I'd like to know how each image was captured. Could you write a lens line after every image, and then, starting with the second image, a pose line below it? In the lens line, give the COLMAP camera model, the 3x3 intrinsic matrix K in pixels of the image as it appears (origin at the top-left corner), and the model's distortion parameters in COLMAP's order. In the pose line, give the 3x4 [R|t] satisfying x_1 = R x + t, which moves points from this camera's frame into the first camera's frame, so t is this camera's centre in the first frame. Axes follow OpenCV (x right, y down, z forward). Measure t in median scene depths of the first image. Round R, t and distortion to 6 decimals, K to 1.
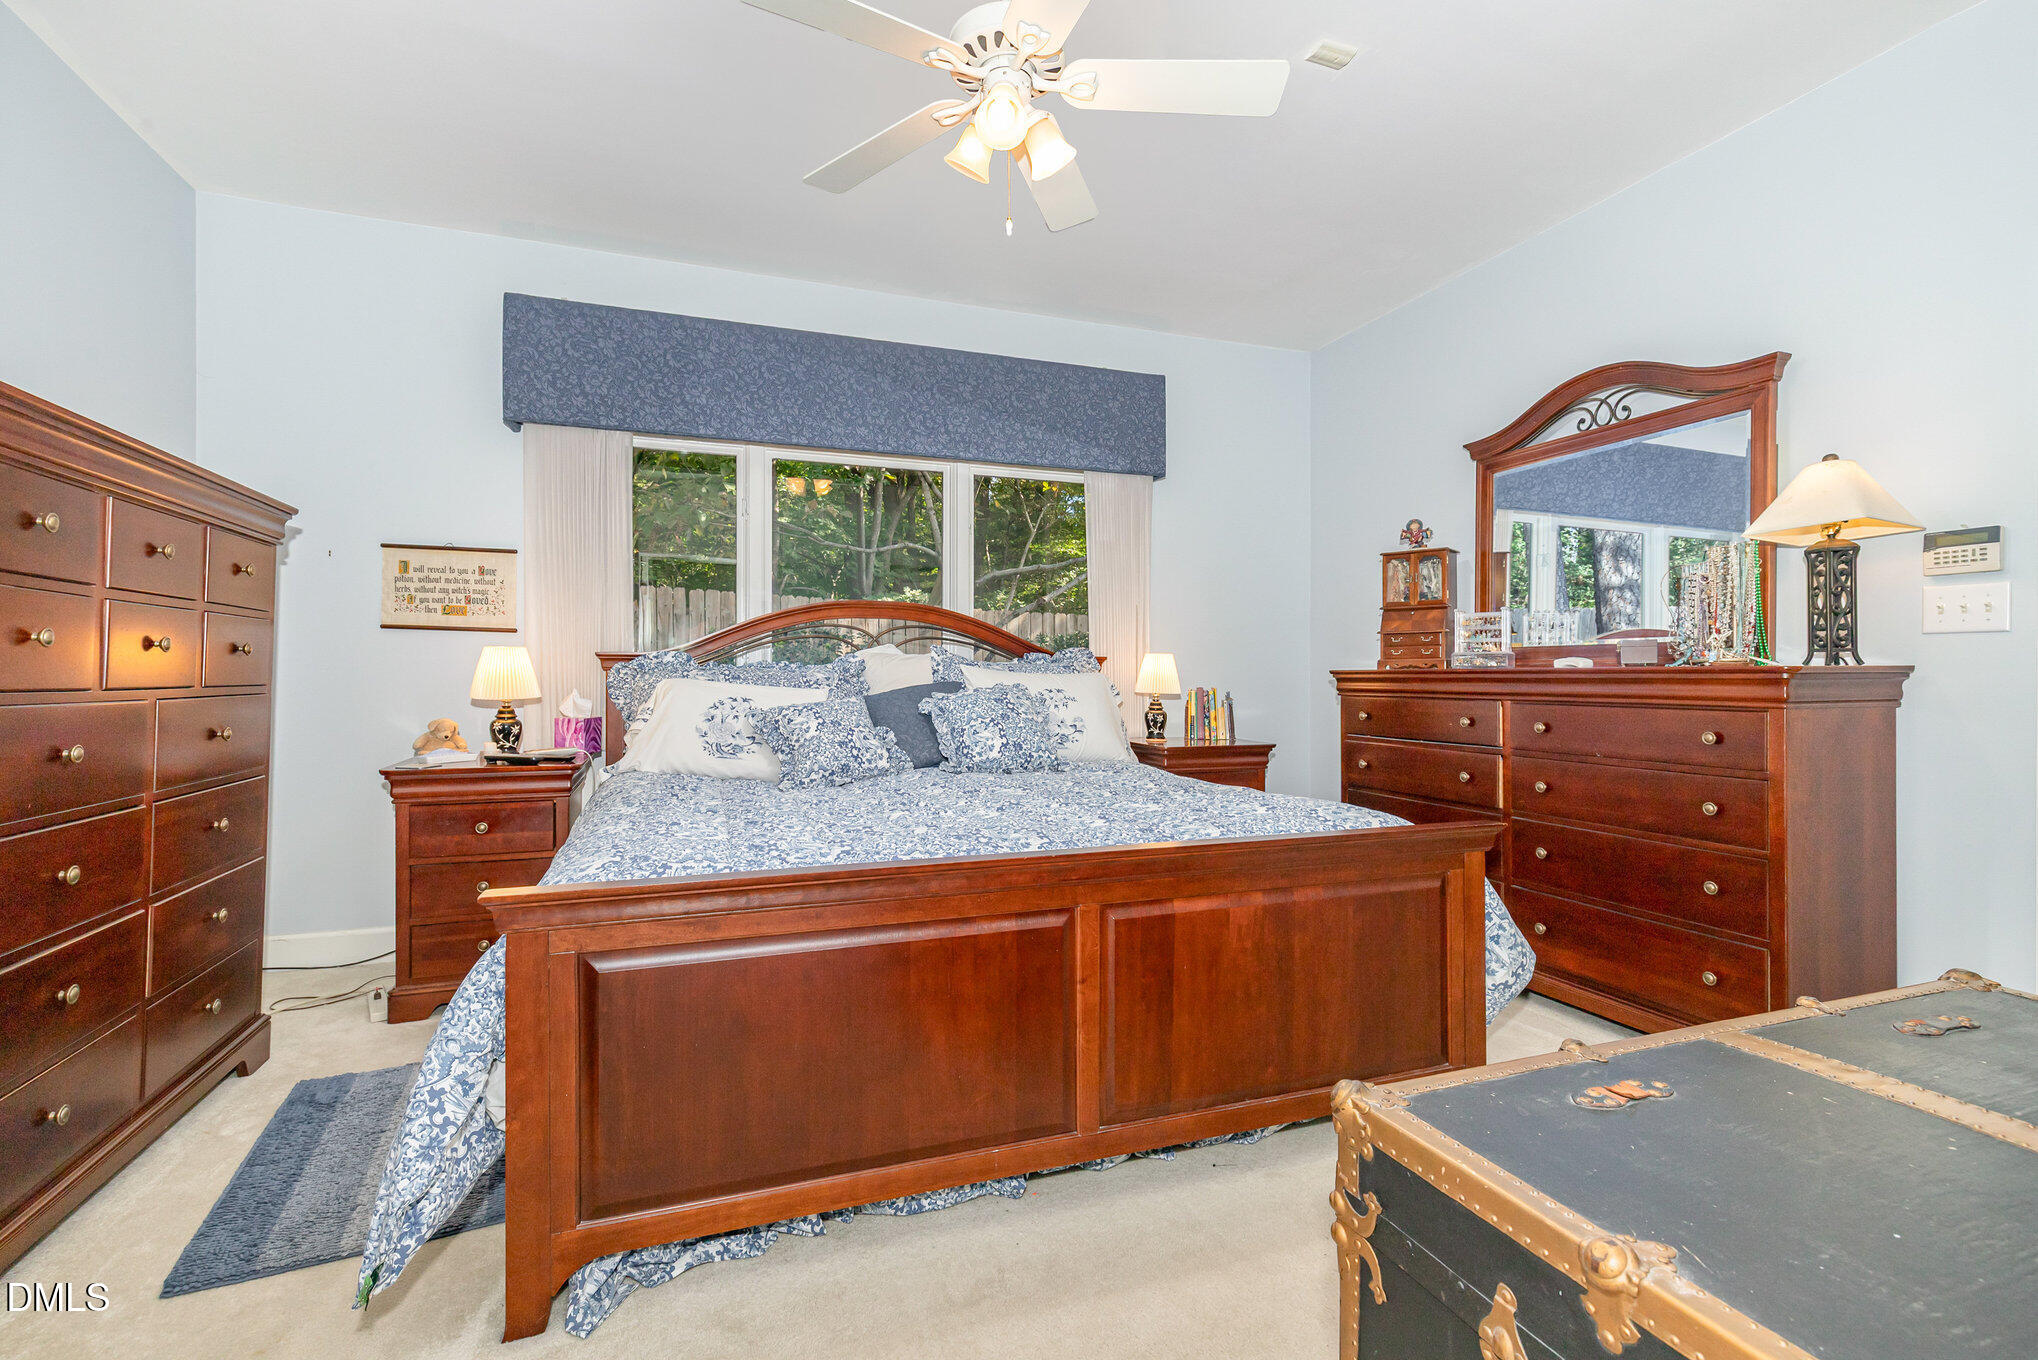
lens RADIAL K [[923.8, 0, 1023.0], [0, 923.8, 670.3], [0, 0, 1]] dist [0.012795, -0.002025]
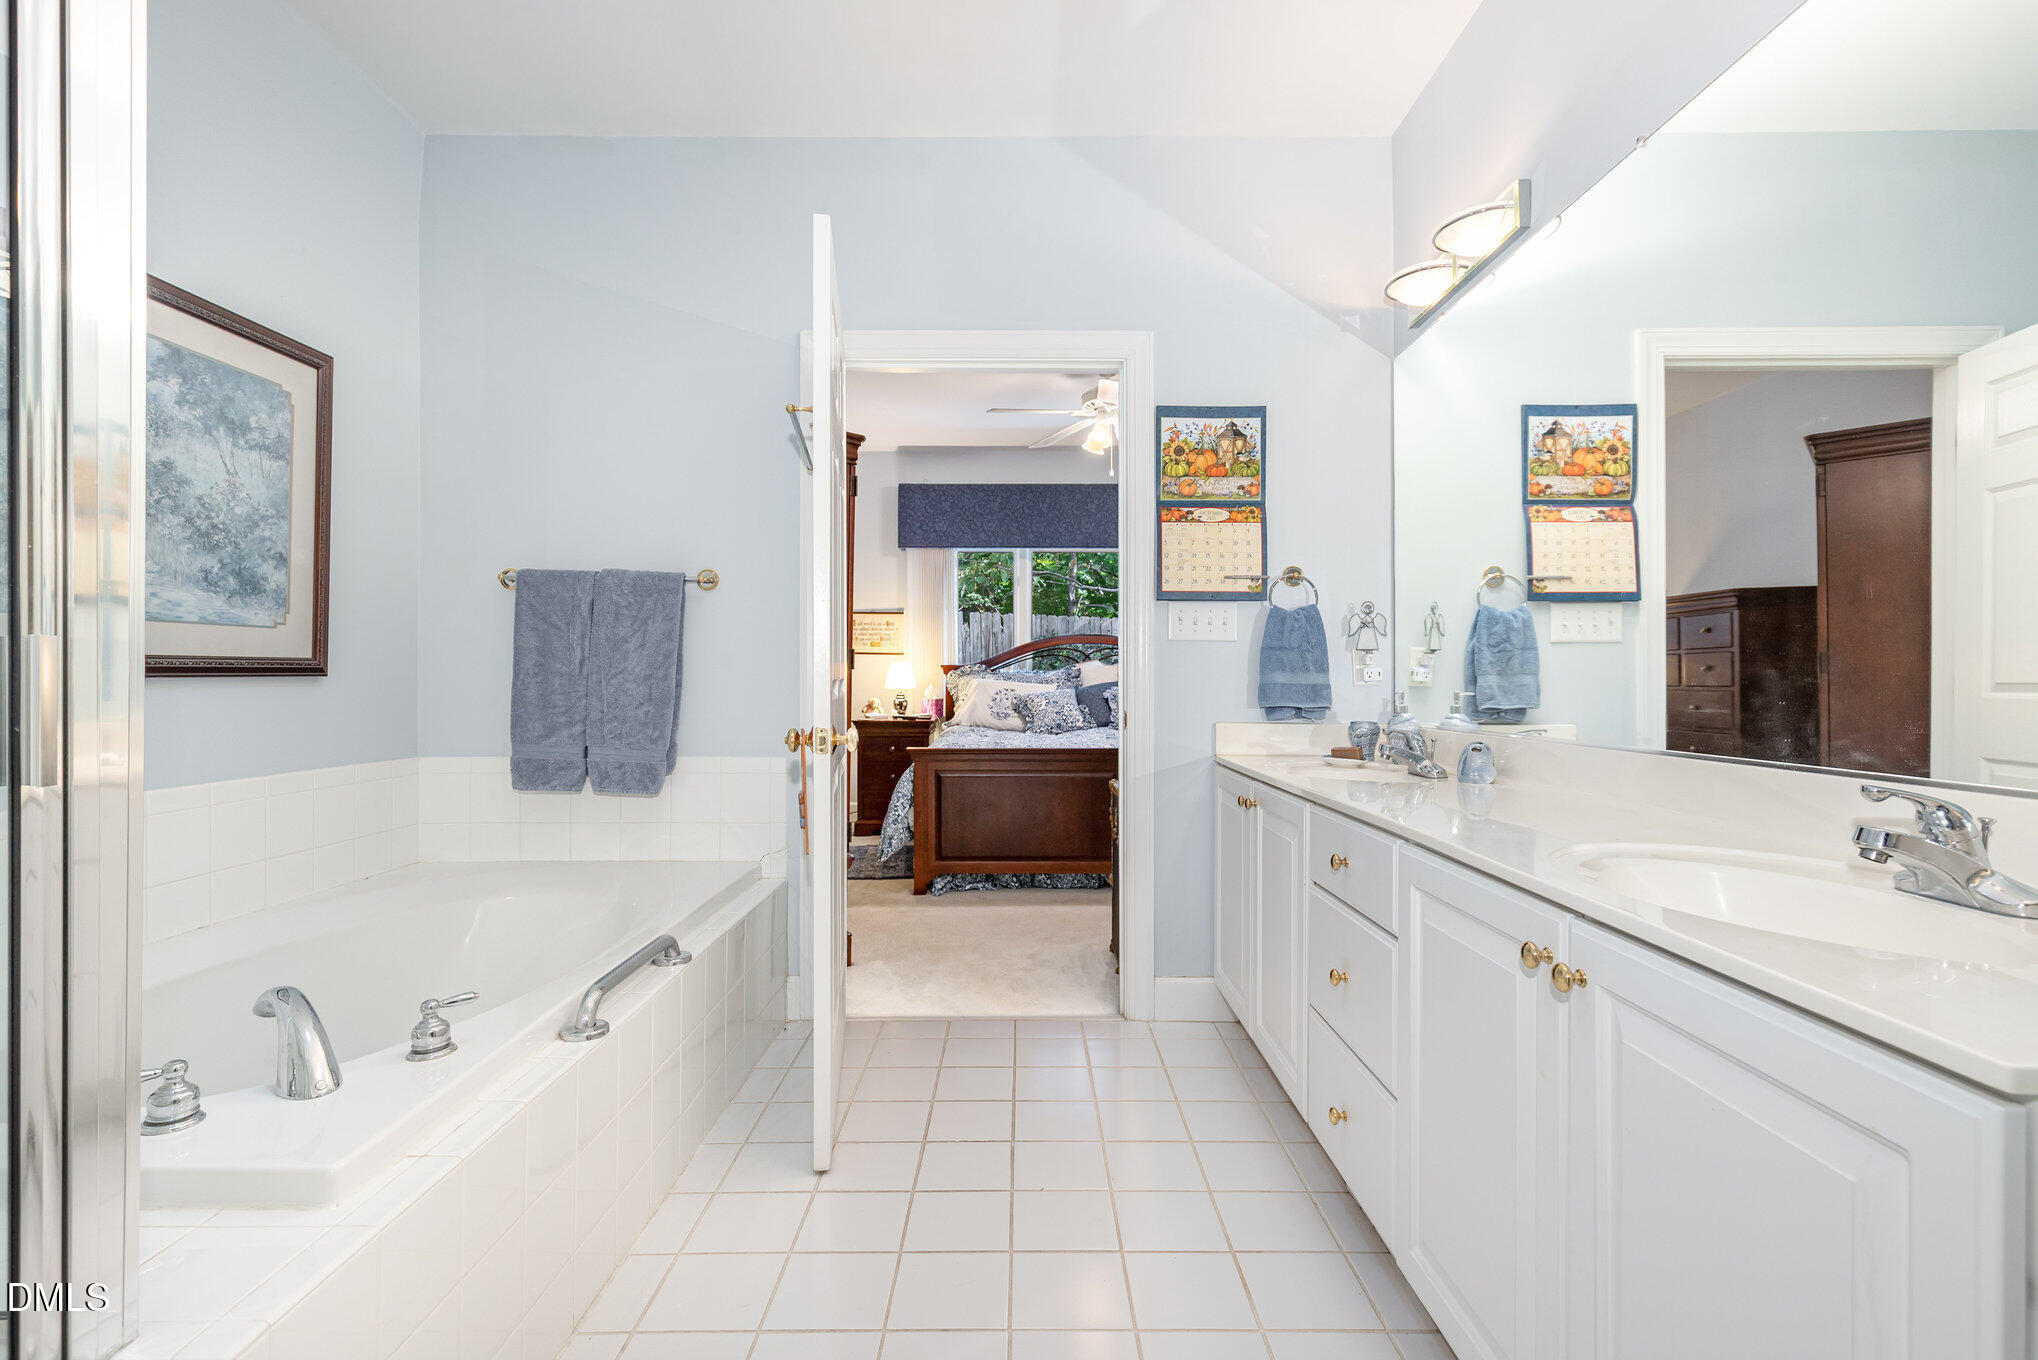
lens RADIAL K [[923.8, 0, 1022.0], [0, 923.8, 679.3], [0, 0, 1]] dist [0.012795, -0.002025]
pose [[0.940872, 0.000408, -0.338761, 0.350044], [0.000725, 0.999995, 0.003221, 0.004014], [0.338760, -0.003276, 0.940867, -0.753205]]
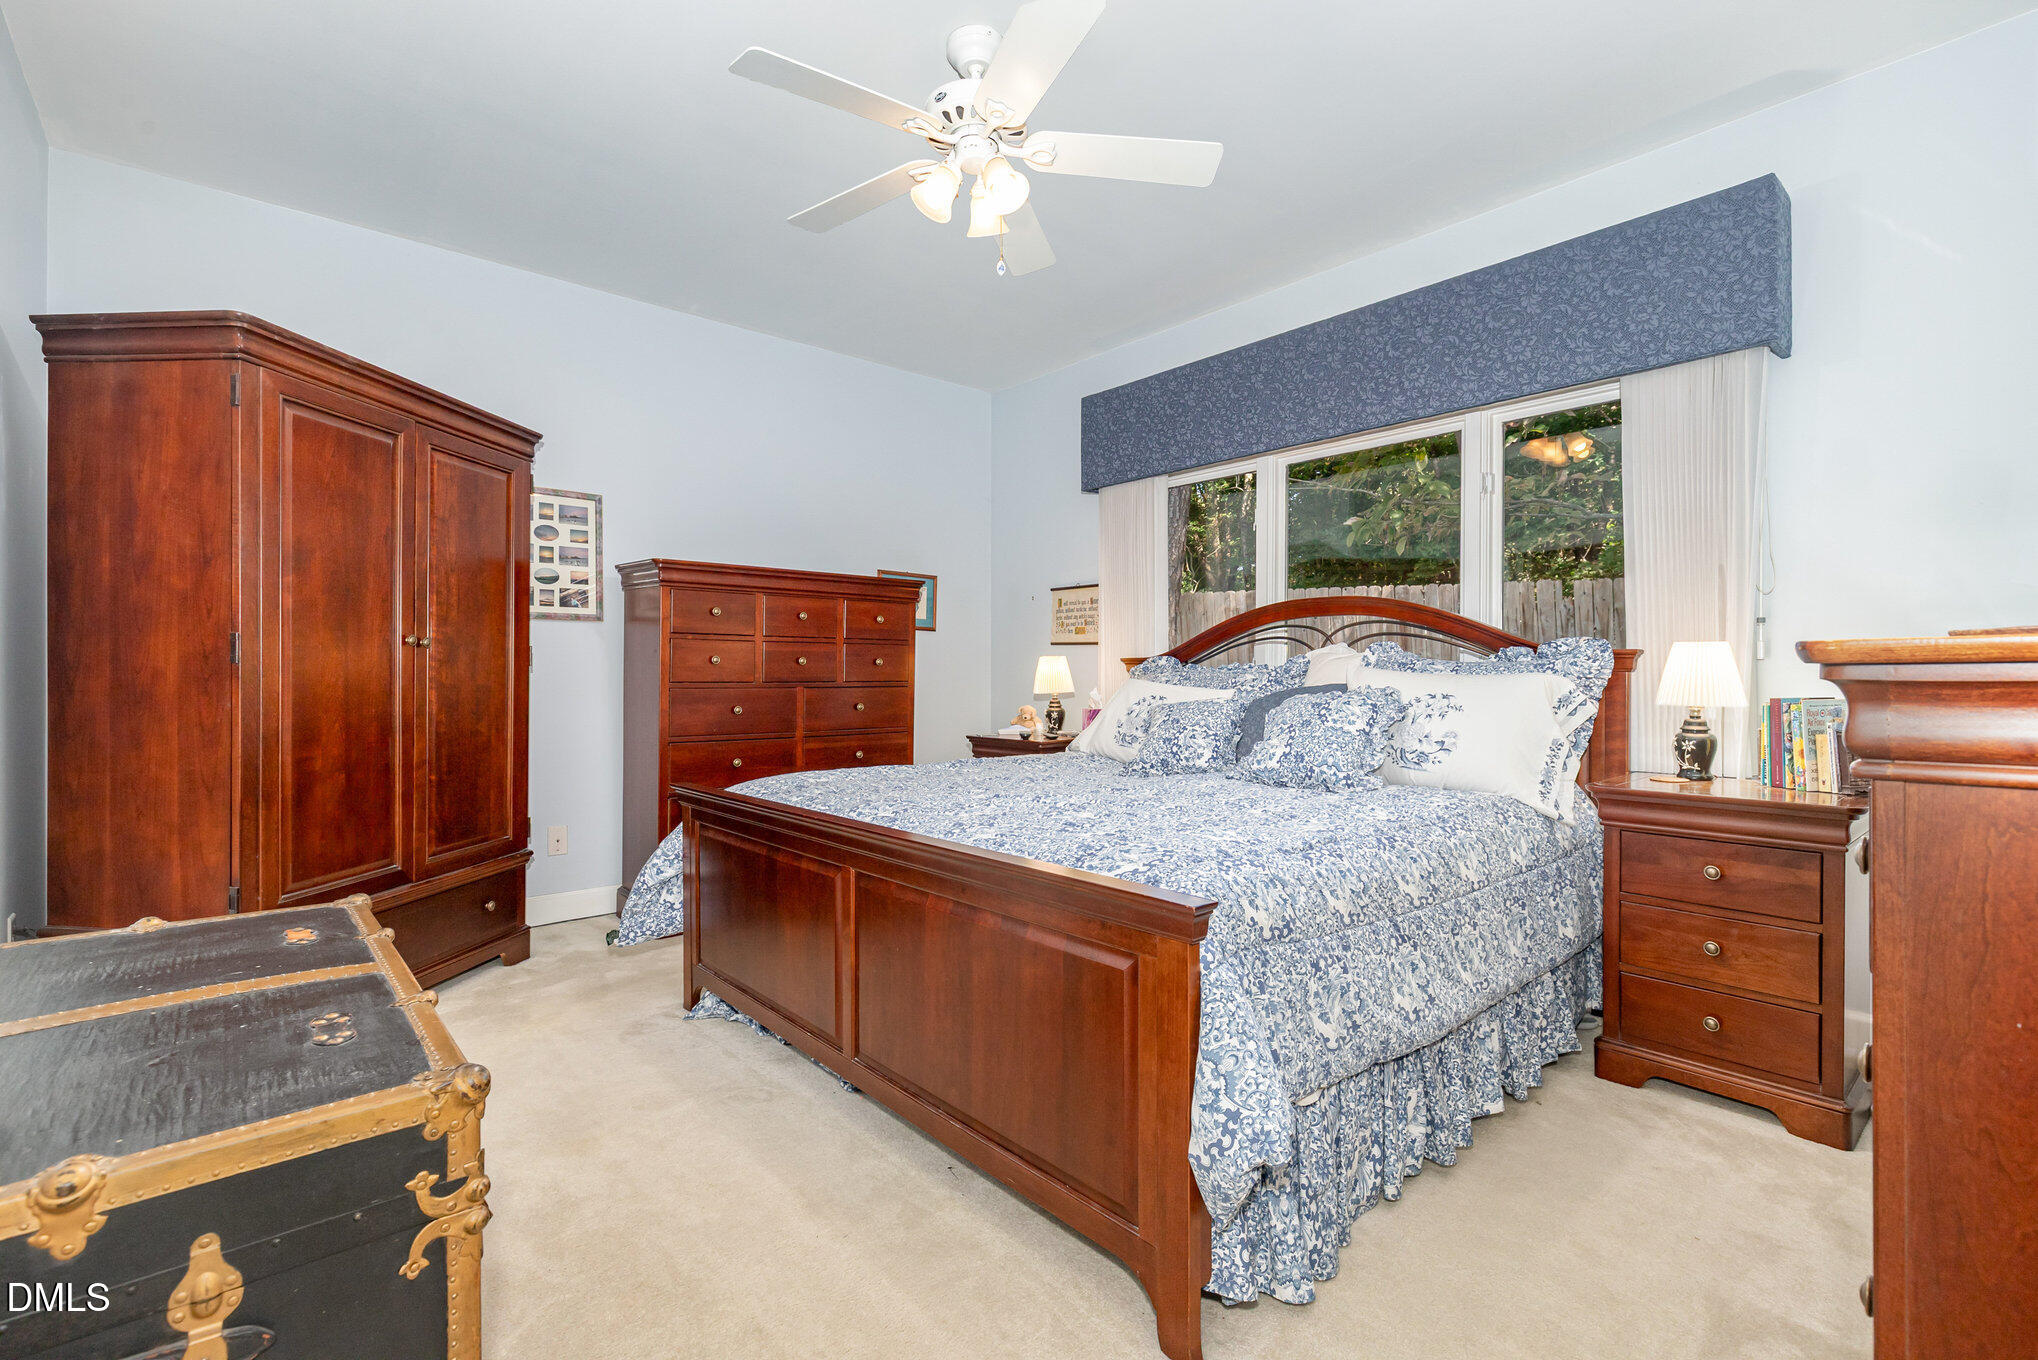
lens RADIAL K [[923.8, 0, 1029.1], [0, 923.8, 678.8], [0, 0, 1]] dist [0.012795, -0.002025]
pose [[0.371335, 0.000135, -0.928499, 0.670808], [0.000048, 1.000000, 0.000164, 0.007850], [0.928499, -0.000105, 0.371335, 0.418142]]
